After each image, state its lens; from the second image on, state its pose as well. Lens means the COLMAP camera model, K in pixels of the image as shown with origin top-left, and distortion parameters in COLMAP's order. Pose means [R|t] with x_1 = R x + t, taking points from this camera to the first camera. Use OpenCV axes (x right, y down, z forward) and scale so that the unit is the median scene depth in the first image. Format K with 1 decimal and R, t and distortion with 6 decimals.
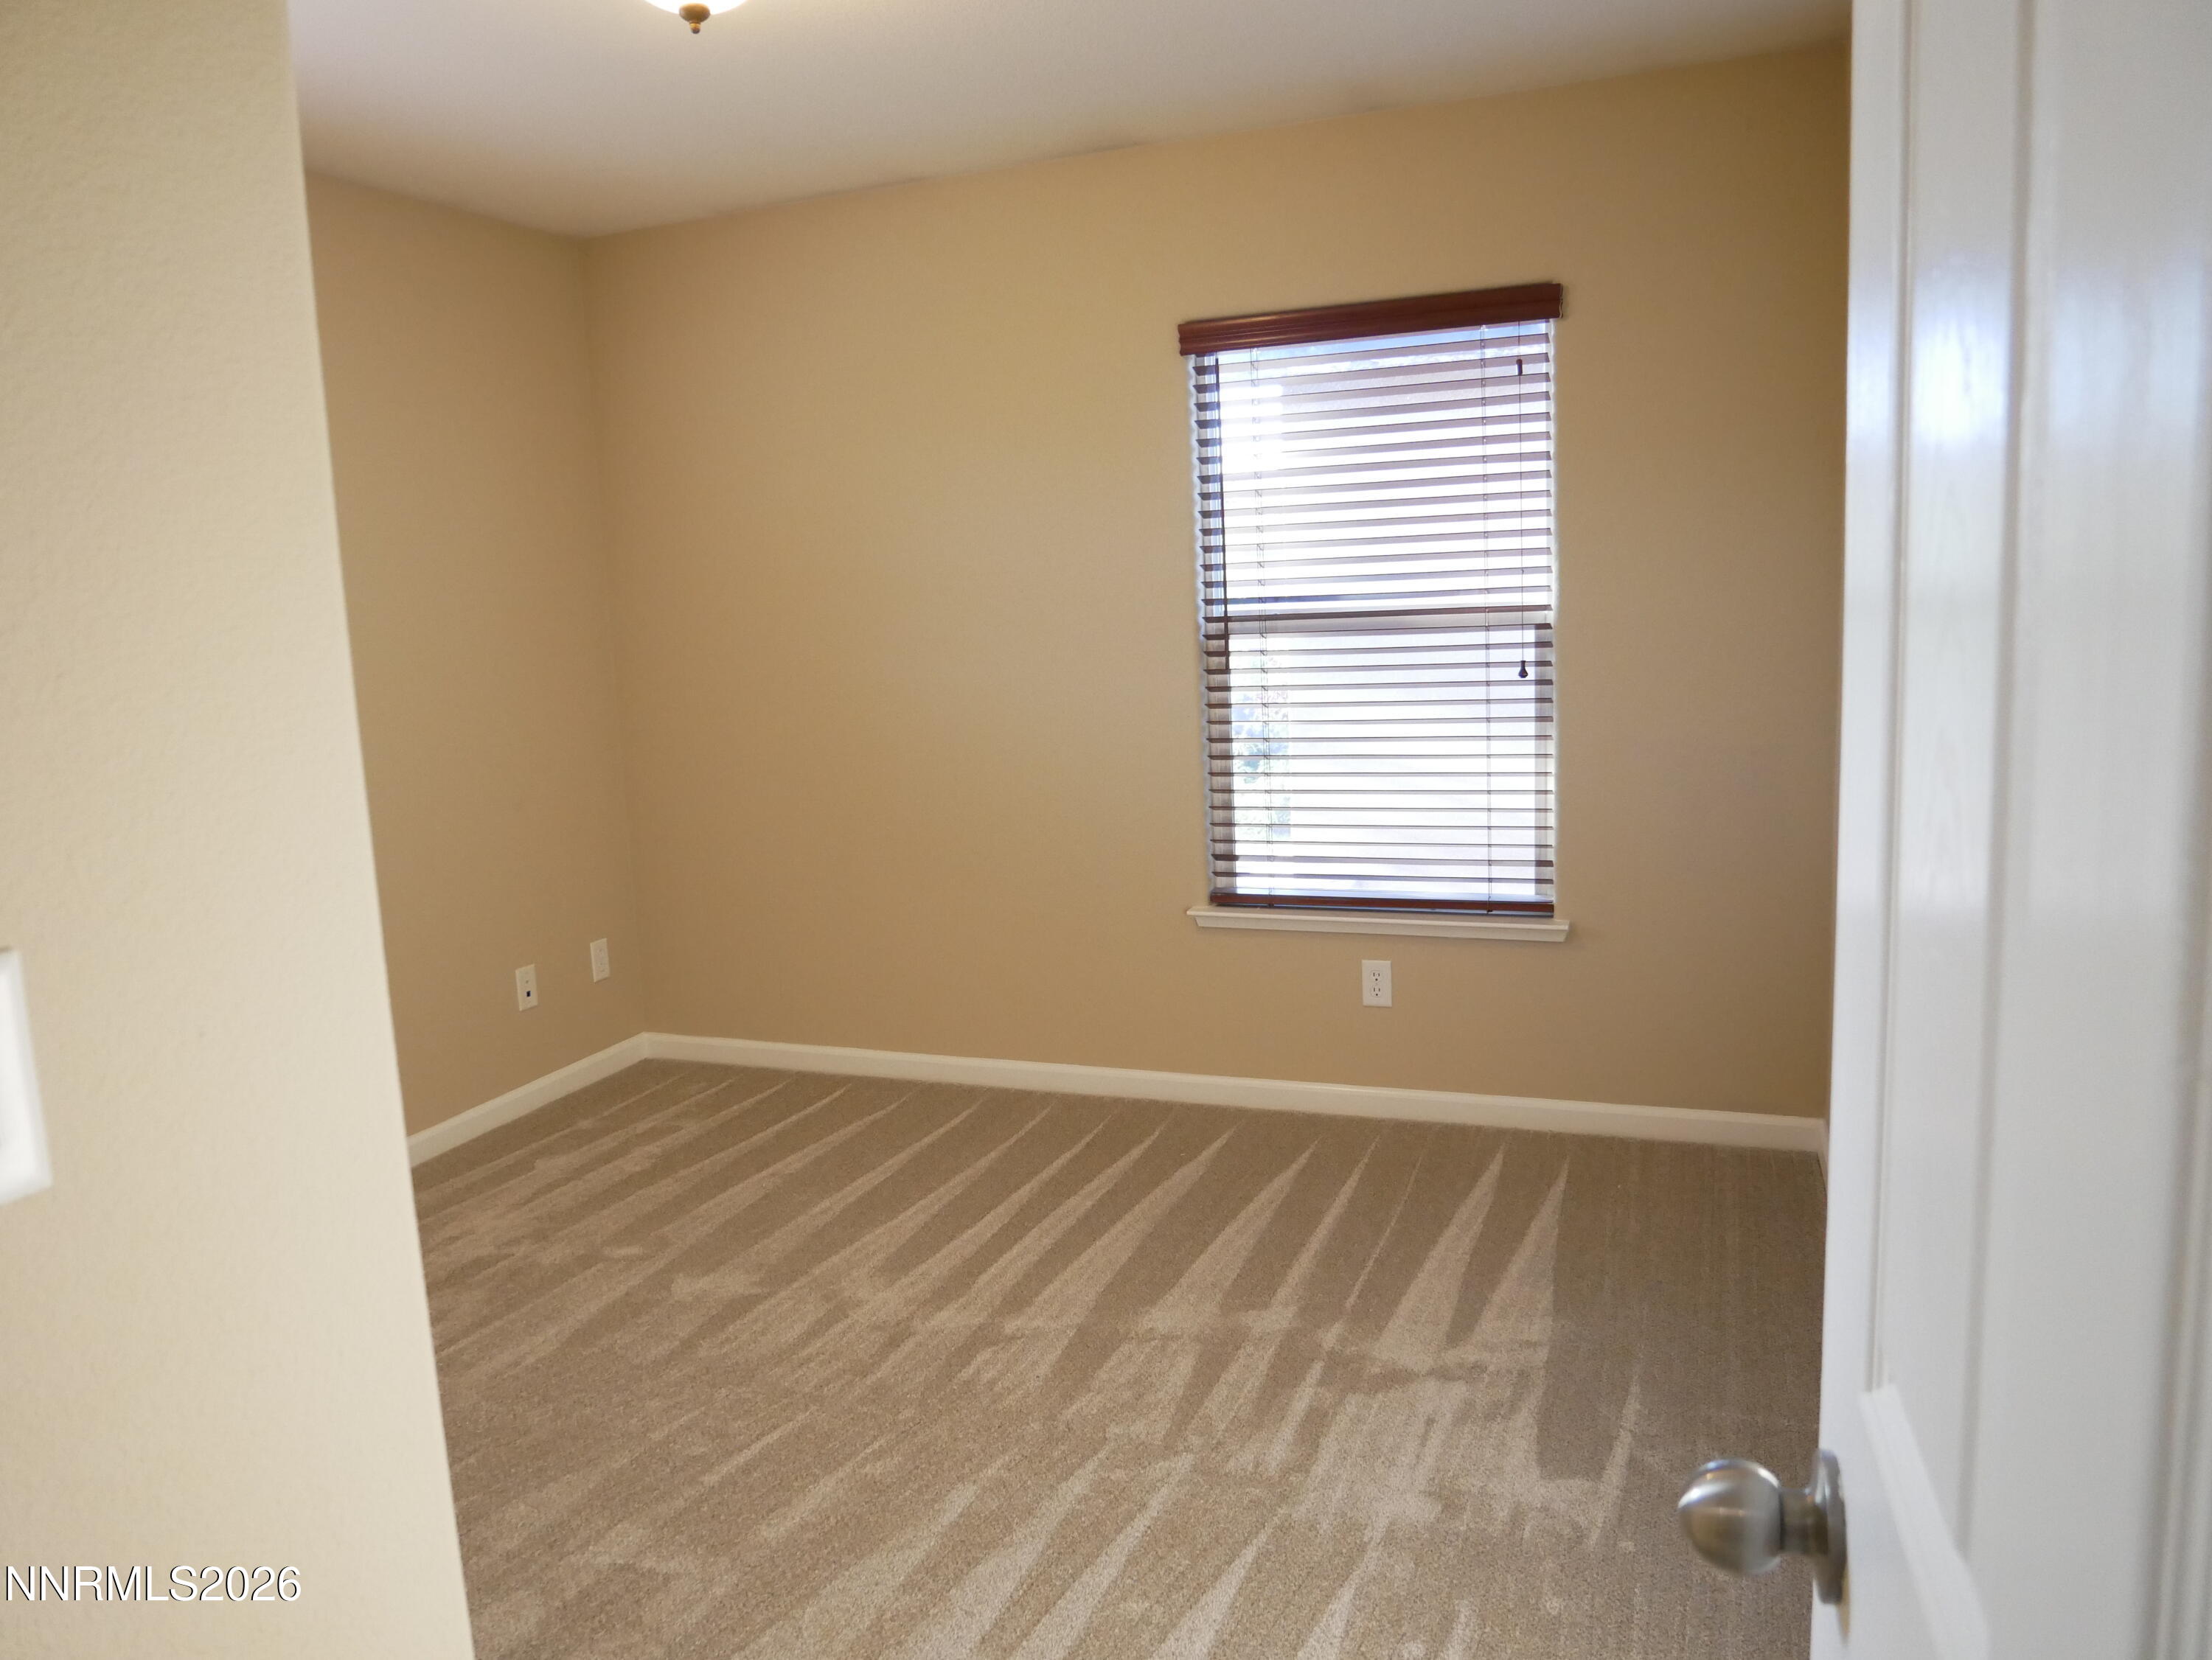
lens RADIAL K [[1577.7, 0, 1104.3], [0, 1577.7, 830.9], [0, 0, 1]] dist [-0.041715, 0.019459]
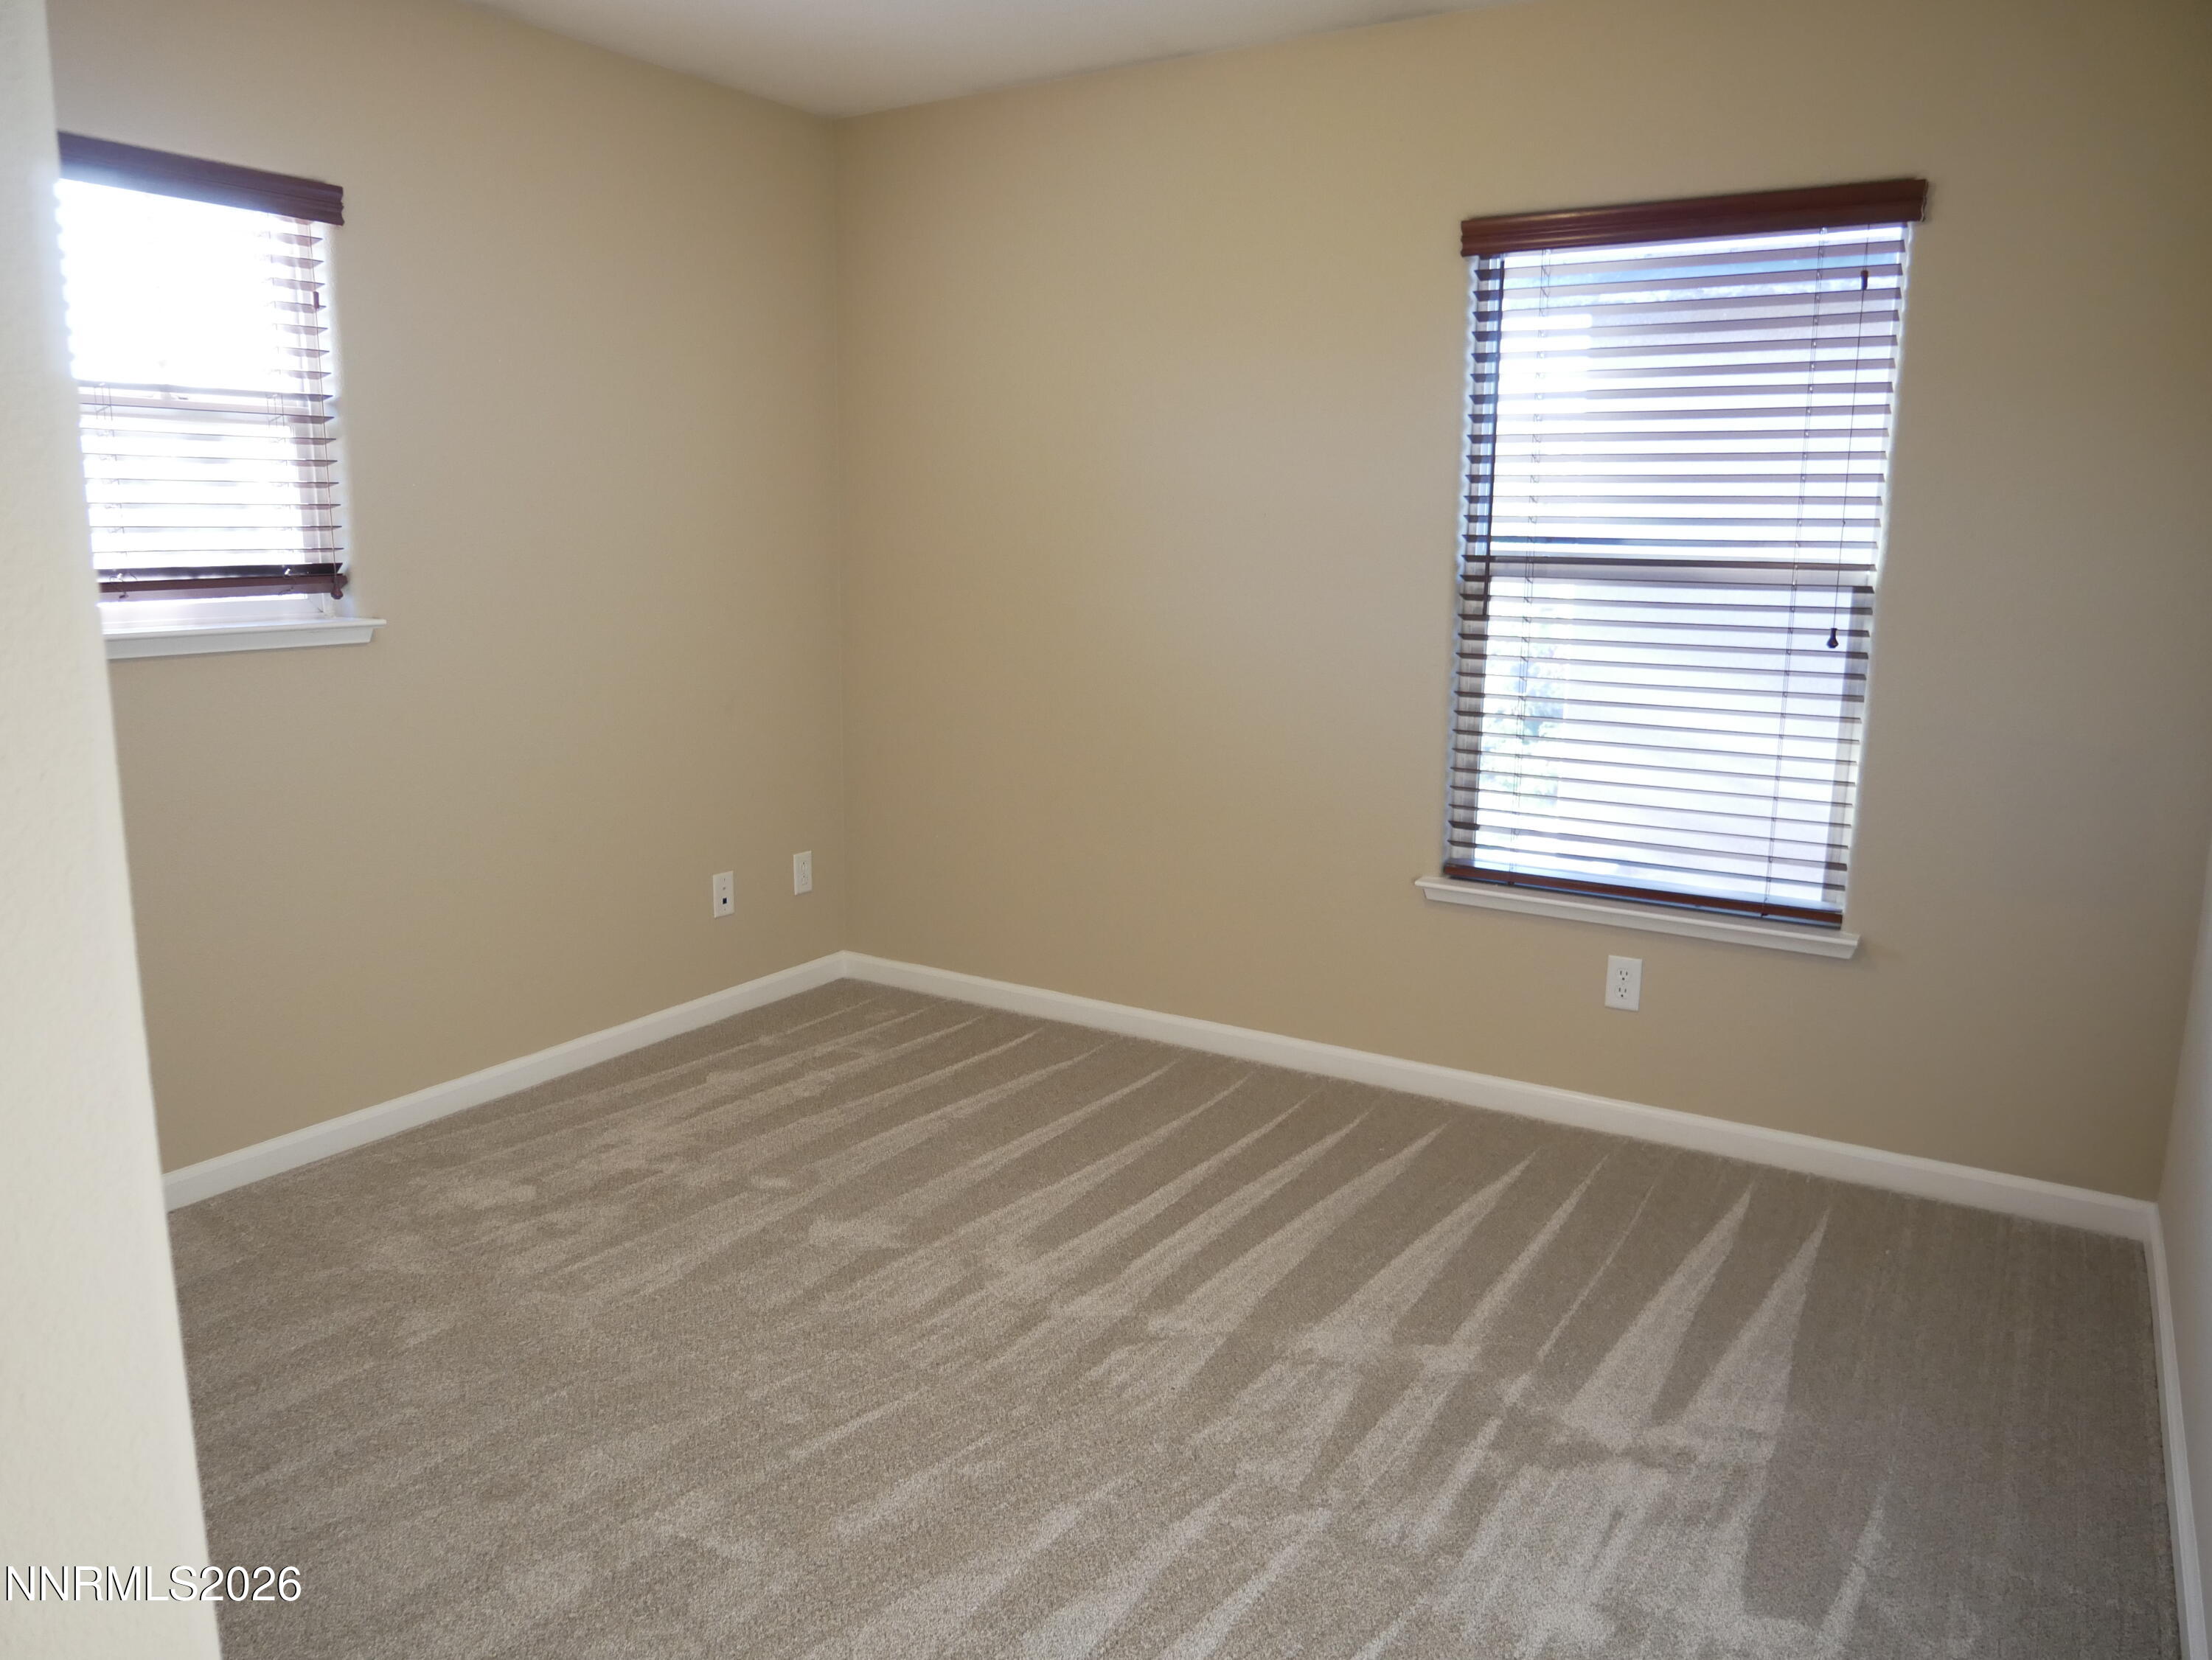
lens RADIAL K [[1577.7, 0, 1109.9], [0, 1577.7, 831.3], [0, 0, 1]] dist [-0.041715, 0.019459]
pose [[0.981786, 0.090187, -0.167219, 0.034129], [-0.083826, 0.995476, 0.044731, -0.003693], [0.170496, -0.029899, 0.984905, 0.098292]]
